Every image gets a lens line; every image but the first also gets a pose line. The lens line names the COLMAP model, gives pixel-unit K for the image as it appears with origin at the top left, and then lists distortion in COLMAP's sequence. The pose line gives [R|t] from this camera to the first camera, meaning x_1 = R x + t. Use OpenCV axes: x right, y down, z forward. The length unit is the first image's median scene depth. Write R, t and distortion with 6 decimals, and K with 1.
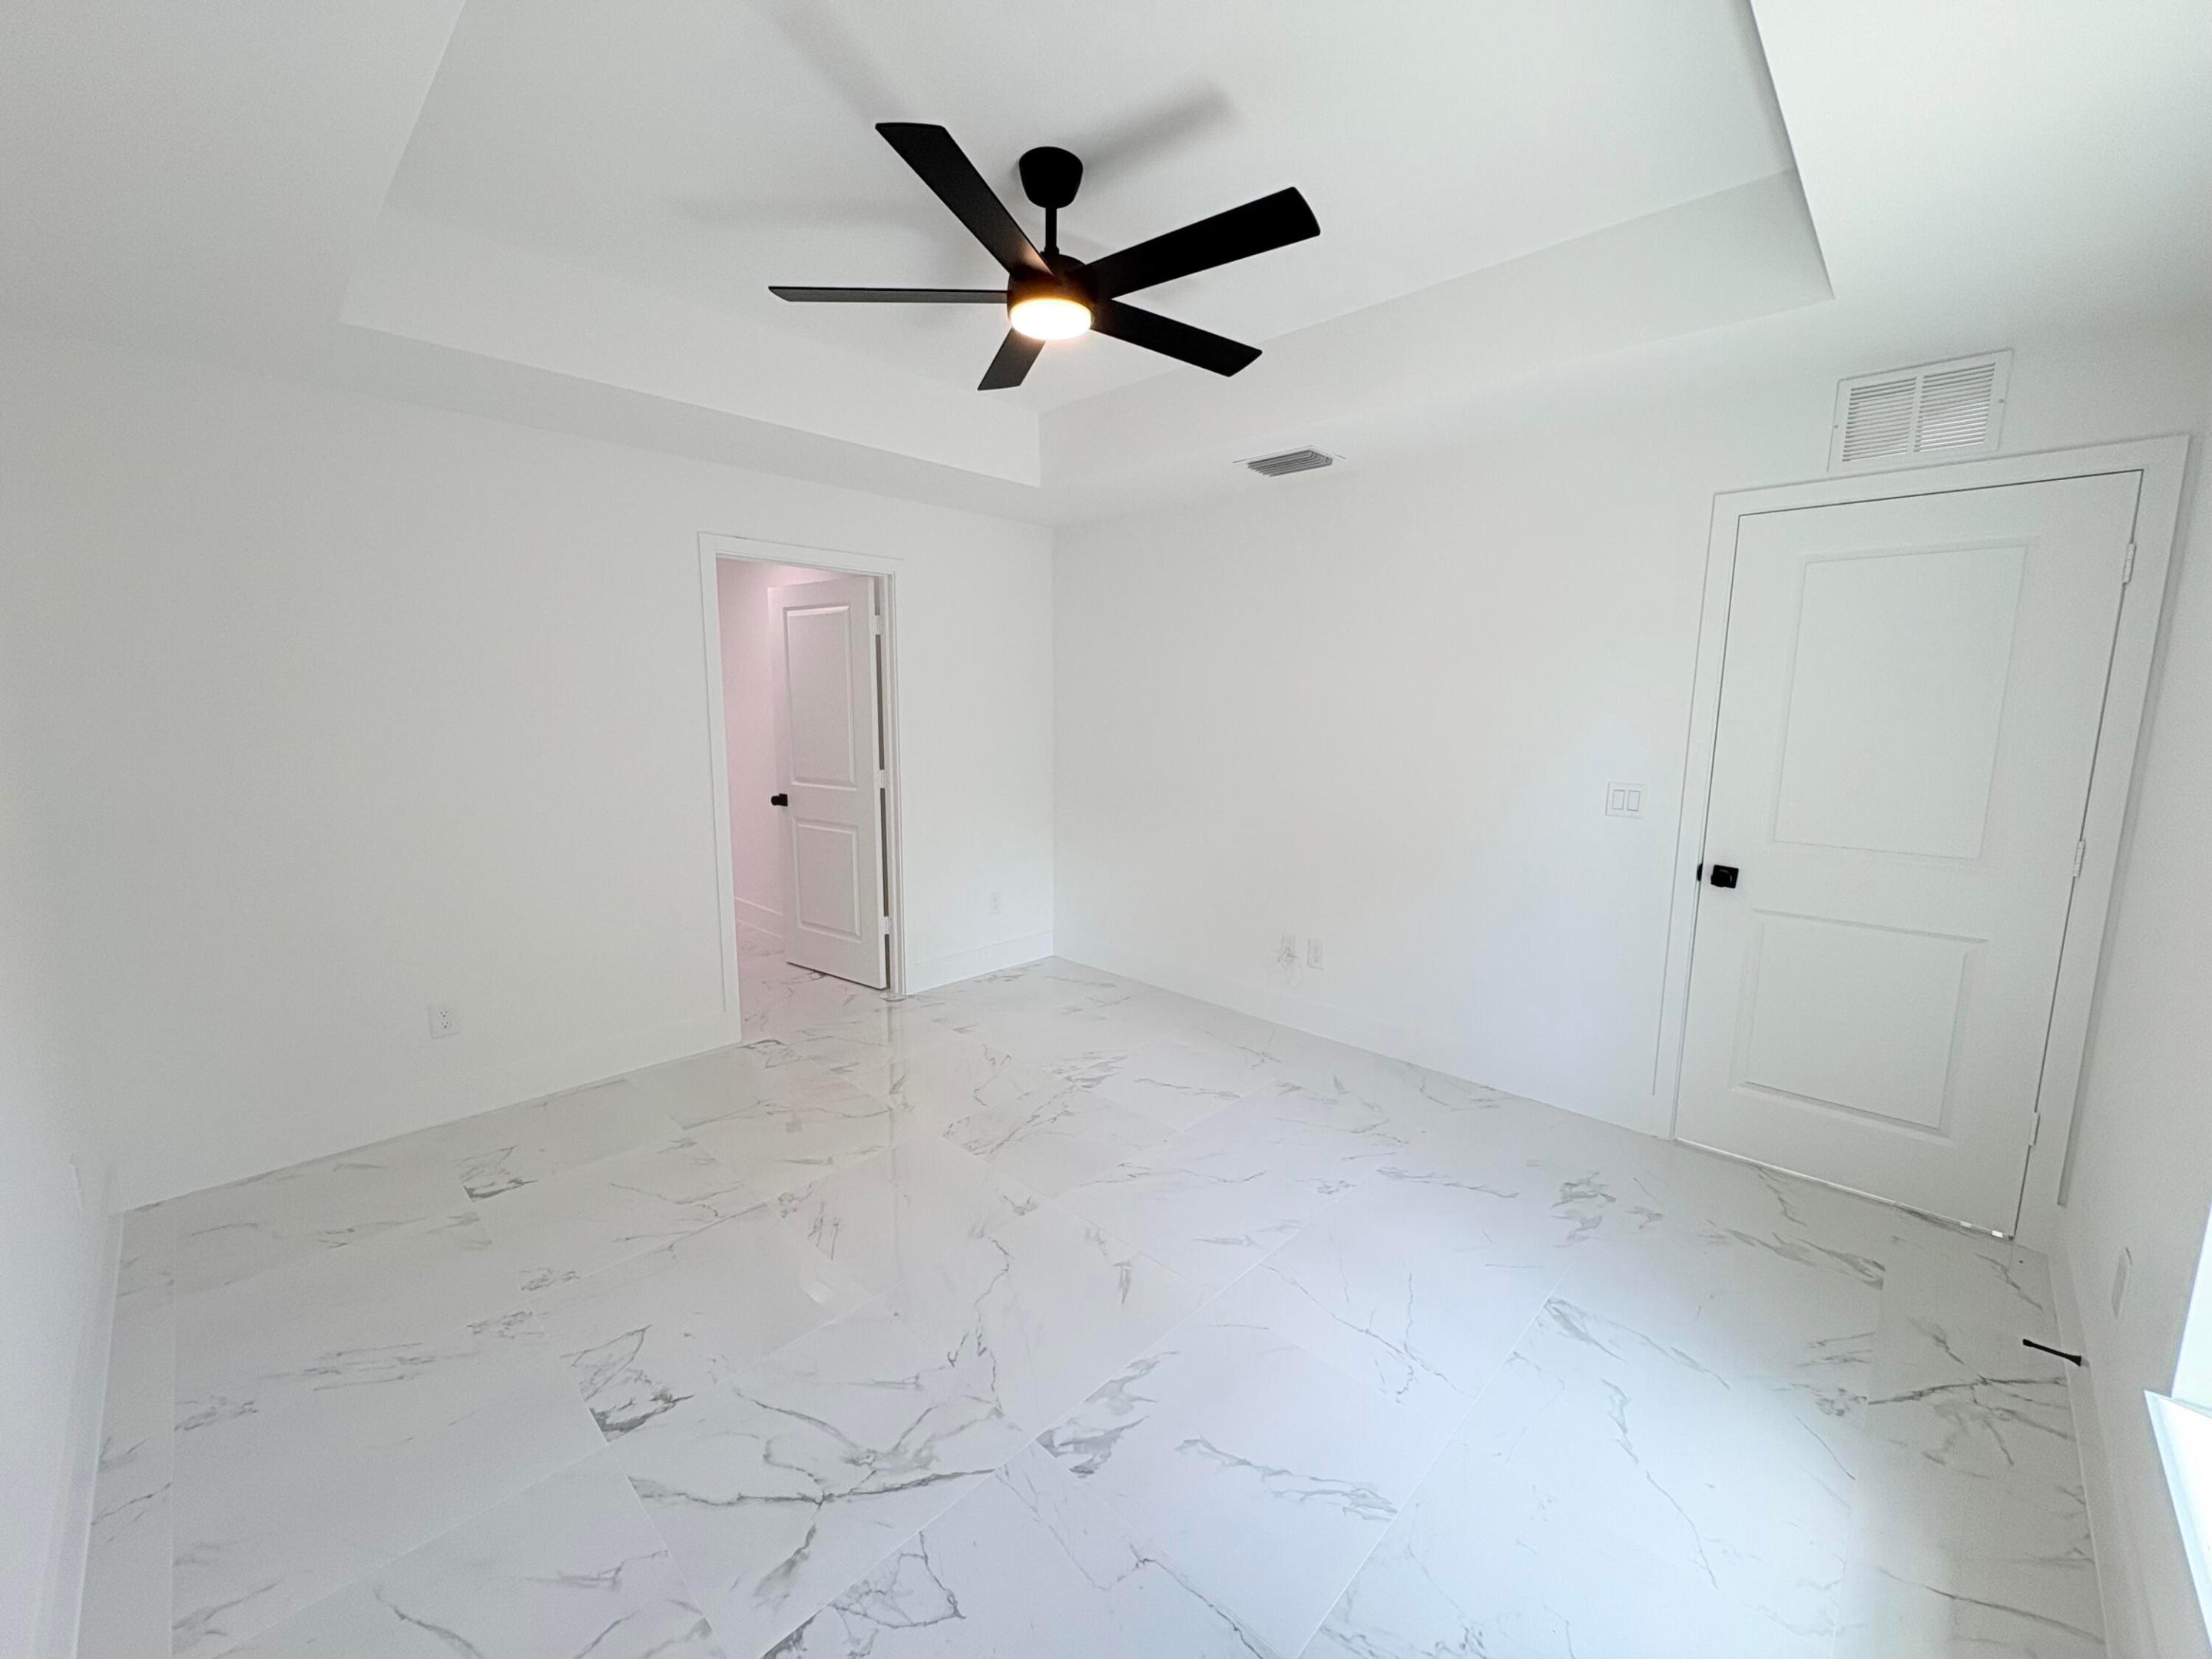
lens RADIAL K [[877.9, 0, 1106.6], [0, 877.9, 827.7], [0, 0, 1]] dist [0.000500, -0.000058]
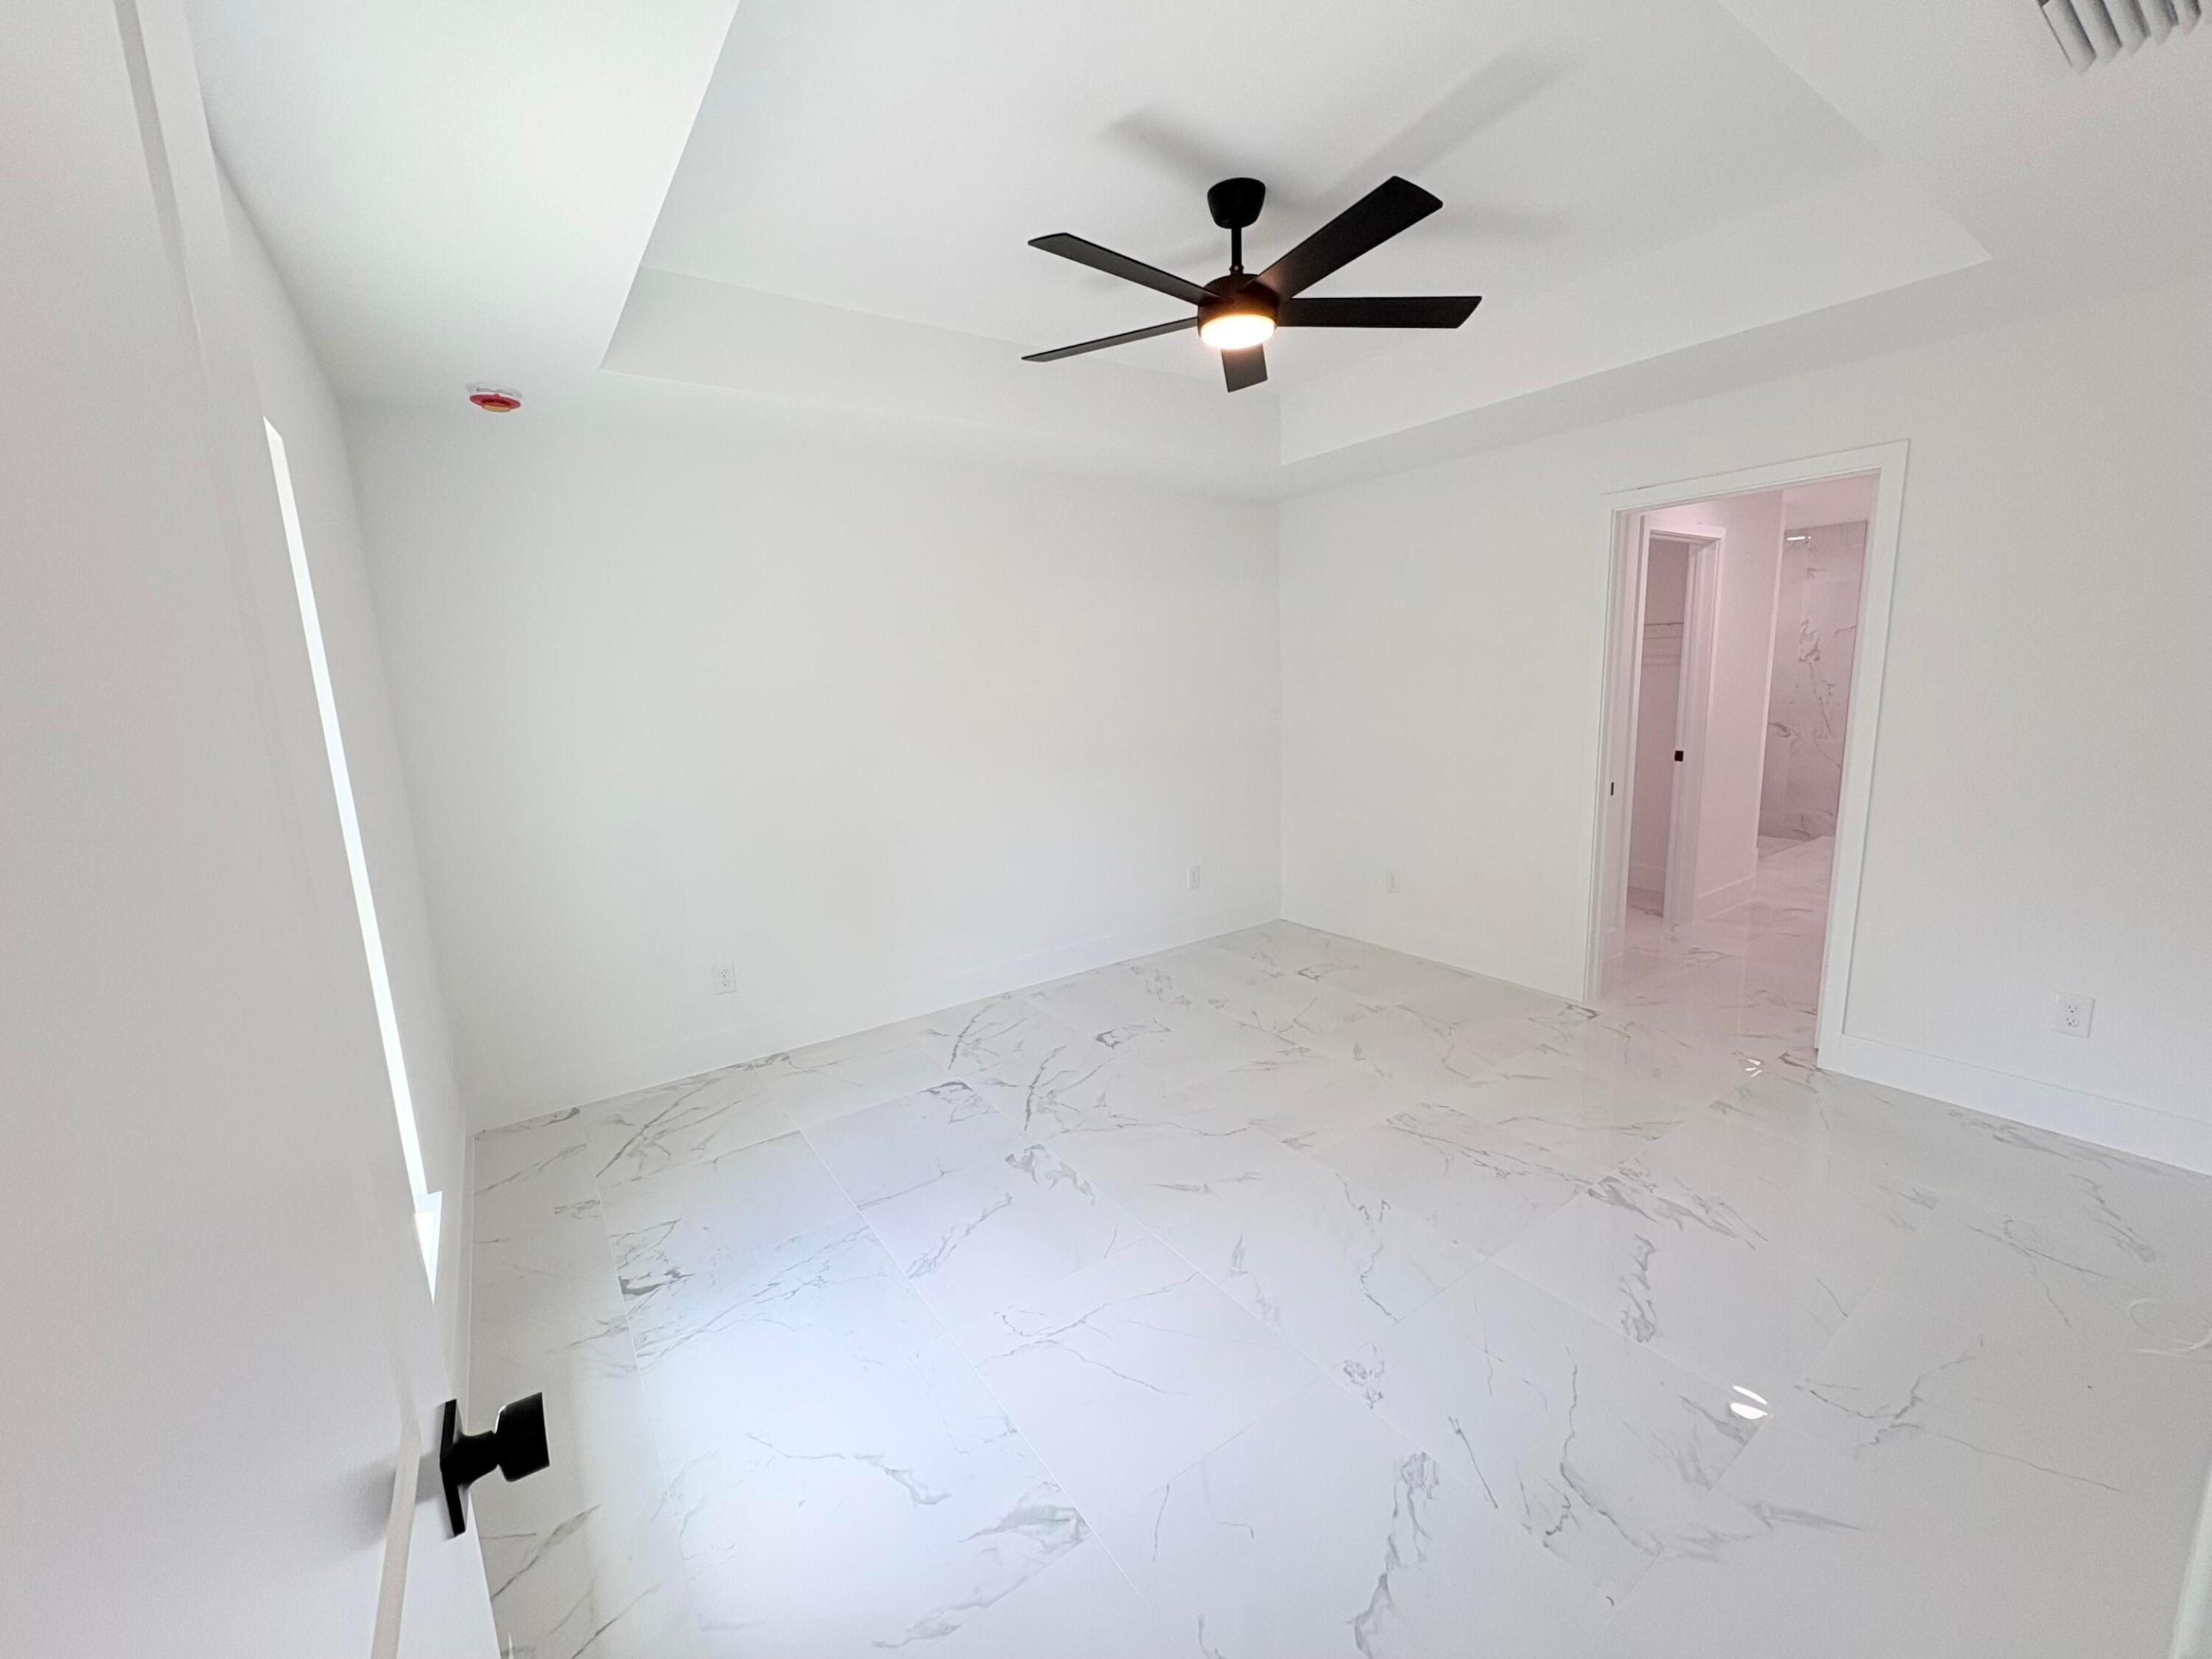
lens RADIAL K [[877.9, 0, 1106.6], [0, 877.9, 827.7], [0, 0, 1]] dist [0.000500, -0.000058]
pose [[-0.188103, 0.170647, -0.967211, 0.865162], [-0.105926, 0.975521, 0.192714, -0.121857], [0.976420, 0.138703, -0.165423, 0.834424]]
